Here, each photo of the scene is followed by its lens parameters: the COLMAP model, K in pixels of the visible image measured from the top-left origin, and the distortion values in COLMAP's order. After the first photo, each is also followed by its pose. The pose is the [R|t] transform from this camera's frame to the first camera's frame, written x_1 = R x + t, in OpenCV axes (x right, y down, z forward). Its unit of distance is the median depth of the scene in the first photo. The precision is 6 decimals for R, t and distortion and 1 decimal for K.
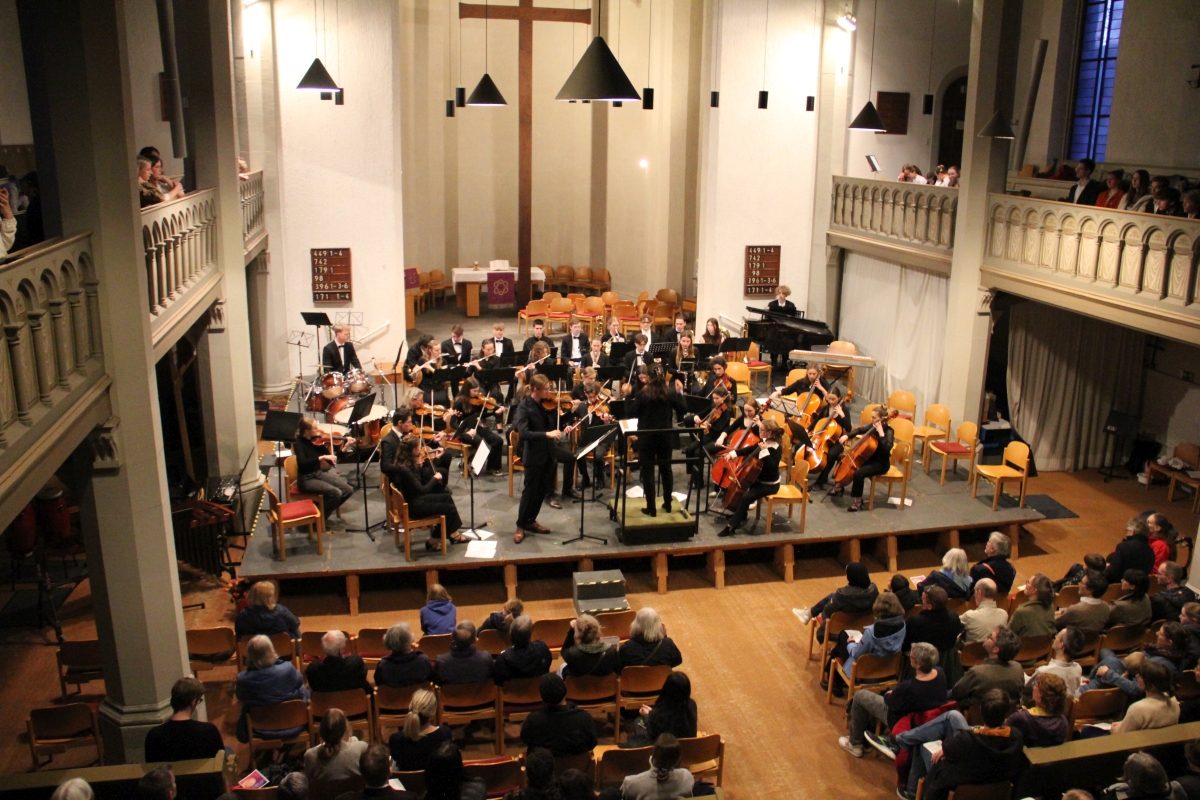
lens RADIAL K [[992.8, 0, 613.1], [0, 992.8, 402.4], [0, 0, 1]] dist [-0.172174, 0.136917]
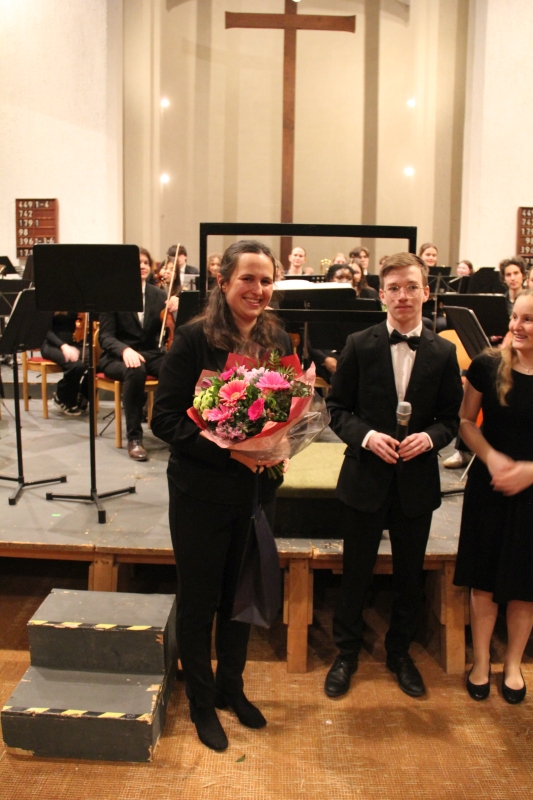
lens RADIAL K [[661.9, 0, 262.2], [0, 661.9, 401.8], [0, 0, 1]] dist [-0.172174, 0.136917]
pose [[0.972164, 0.032307, -0.232064, 0.059784], [-0.055867, 0.993844, -0.095676, 0.075151], [0.227544, 0.105978, 0.967984, 0.484549]]
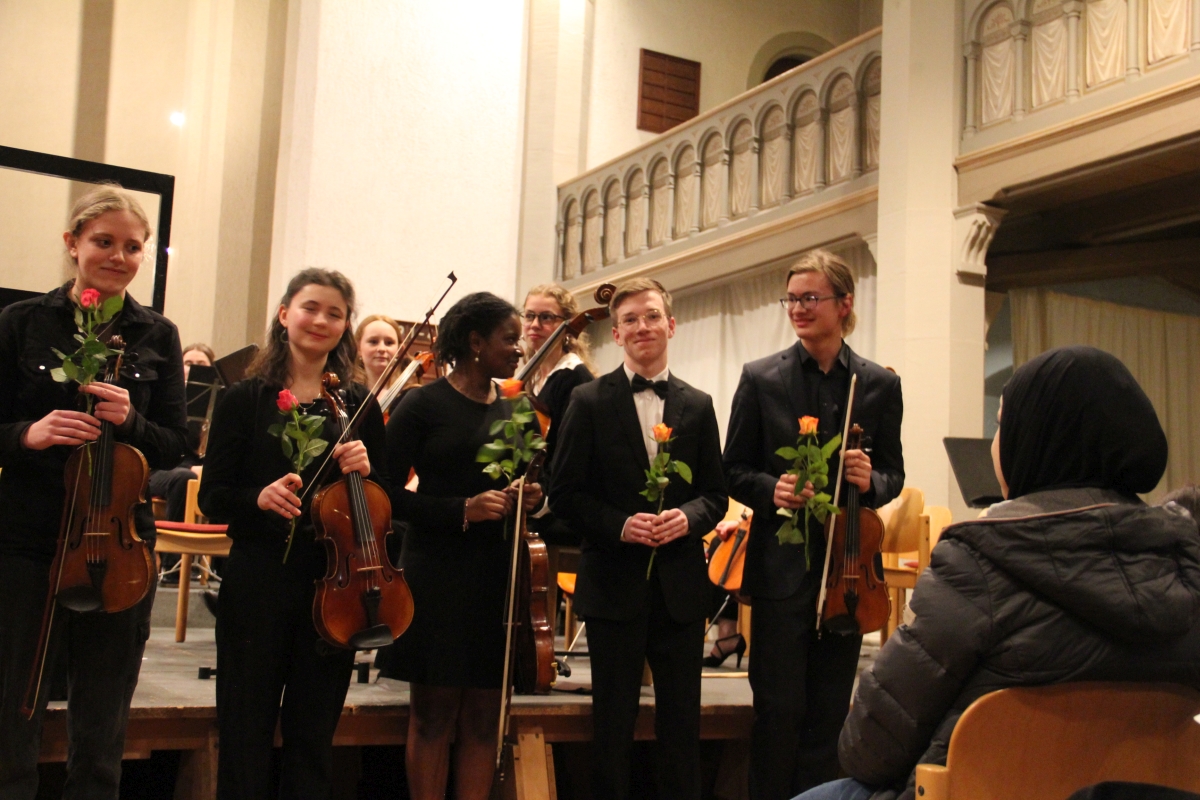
lens RADIAL K [[1423.5, 0, 604.3], [0, 1423.5, 402.8], [0, 0, 1]] dist [0.013653, 0.049589]
pose [[0.959132, 0.055657, 0.277432, 0.062754], [0.050991, 0.930417, -0.362938, 0.131422], [-0.278327, 0.362252, 0.889555, 0.438609]]
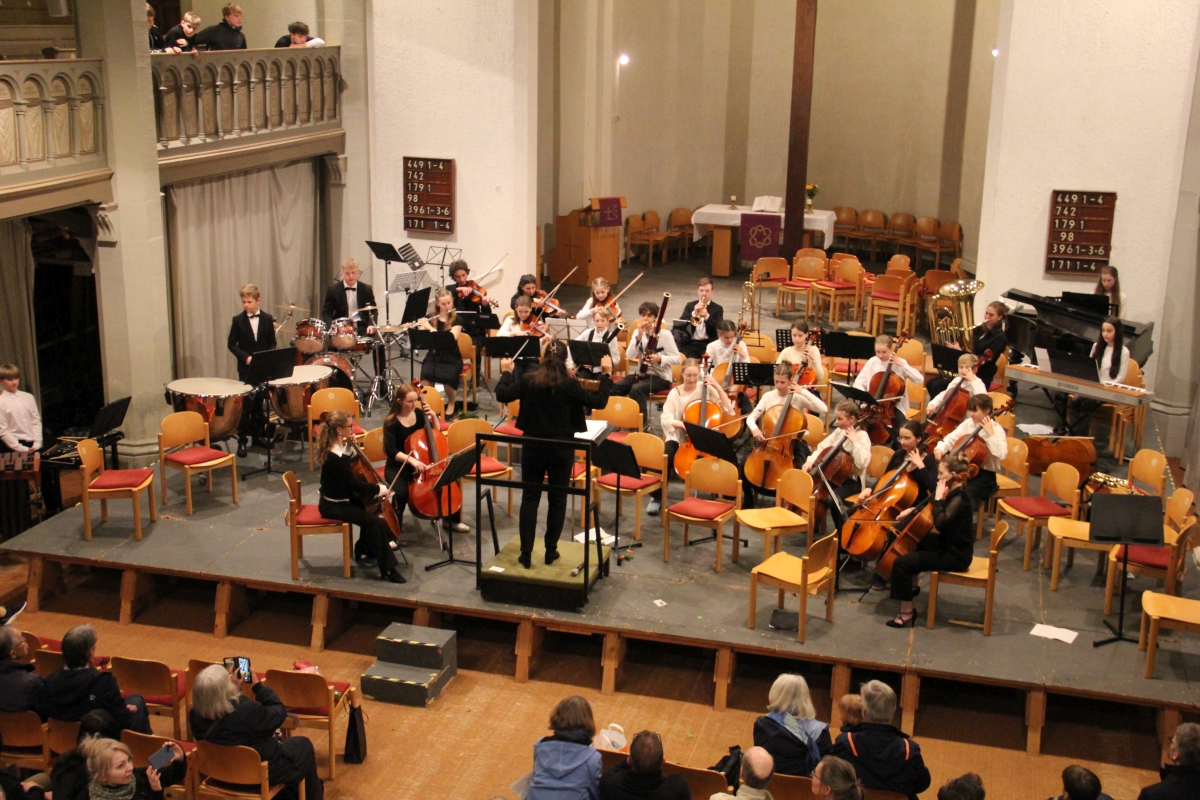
lens RADIAL K [[1471.9, 0, 611.7], [0, 1471.9, 399.8], [0, 0, 1]] dist [0.007438, 0.369965]
pose [[0.886069, 0.120194, -0.447699, 0.346720], [-0.125271, 0.991952, 0.018377, -0.015182], [0.446305, 0.039801, 0.893995, 0.078071]]
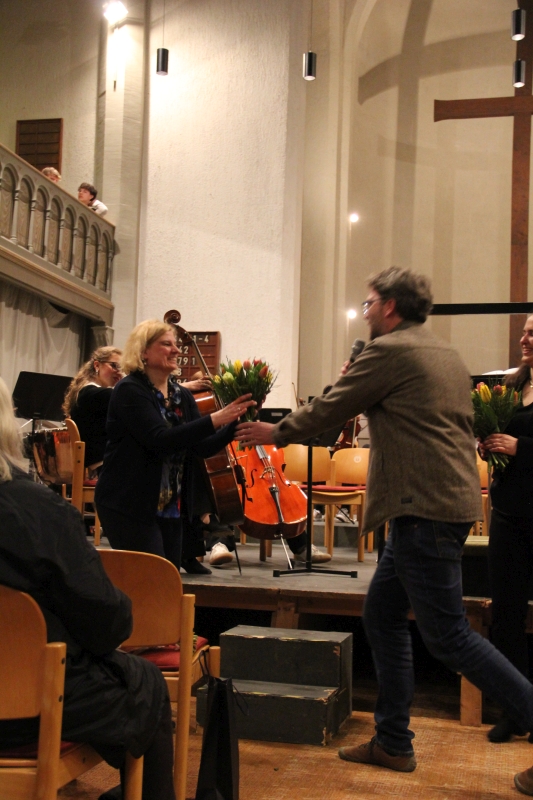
lens RADIAL K [[1024.6, 0, 262.2], [0, 1024.6, 404.8], [0, 0, 1]] dist [0.009323, 0.422883]
pose [[0.894398, -0.030954, -0.446199, 0.103693], [-0.130742, 0.935937, -0.327000, 0.142167], [0.427736, 0.350806, 0.833053, 0.385656]]
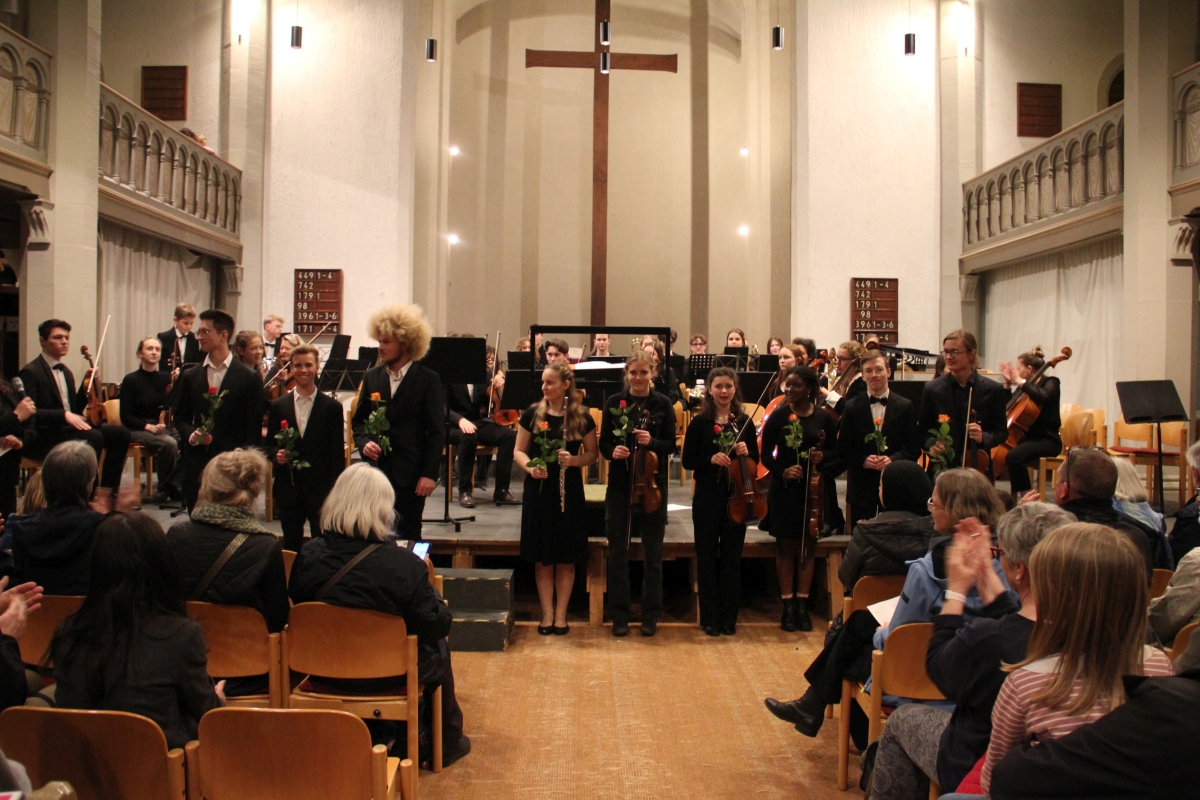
lens RADIAL K [[992.8, 0, 613.1], [0, 992.8, 402.4], [0, 0, 1]] dist [-0.172174, 0.136917]
pose [[0.981663, -0.003912, -0.190586, 0.107615], [-0.041753, 0.971100, -0.234992, 0.131268], [0.185998, 0.238641, 0.953129, 0.290028]]
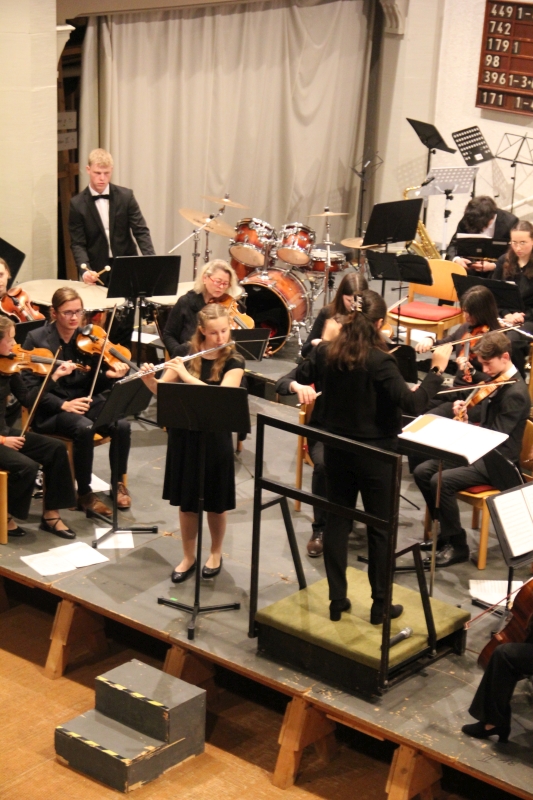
lens RADIAL K [[1884.9, 0, 266.5], [0, 1884.9, 400.0], [0, 0, 1]] dist [0.451879, 0.467469]
pose [[0.614414, 0.255596, -0.746436, 0.432106], [-0.237664, 0.962086, 0.133812, -0.061861], [0.752338, 0.095185, 0.651865, 0.259455]]
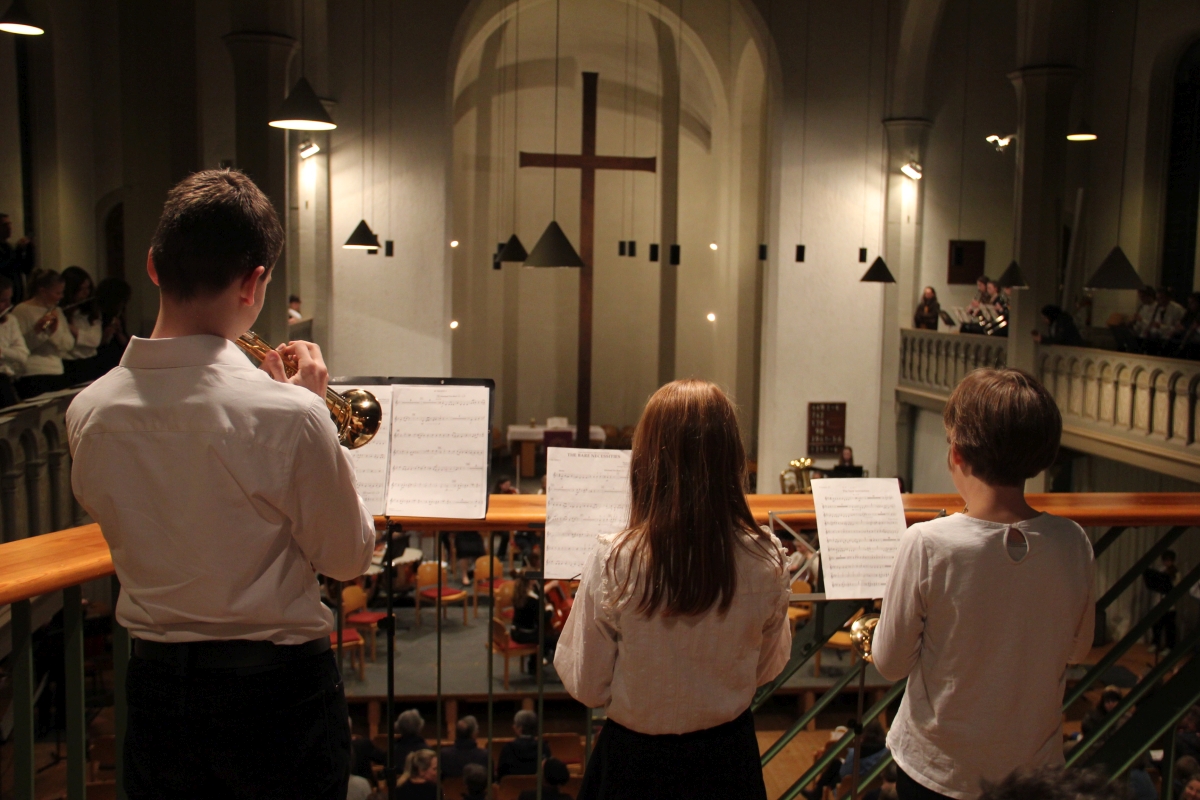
lens RADIAL K [[1201.0, 0, 616.1], [0, 1201.0, 401.4], [0, 0, 1]] dist [-0.064322, 0.007068]
pose [[0.995692, 0.009194, -0.092270, 0.061989], [-0.024618, 0.985574, -0.167448, 0.041542], [0.089400, 0.168998, 0.981554, -0.164357]]
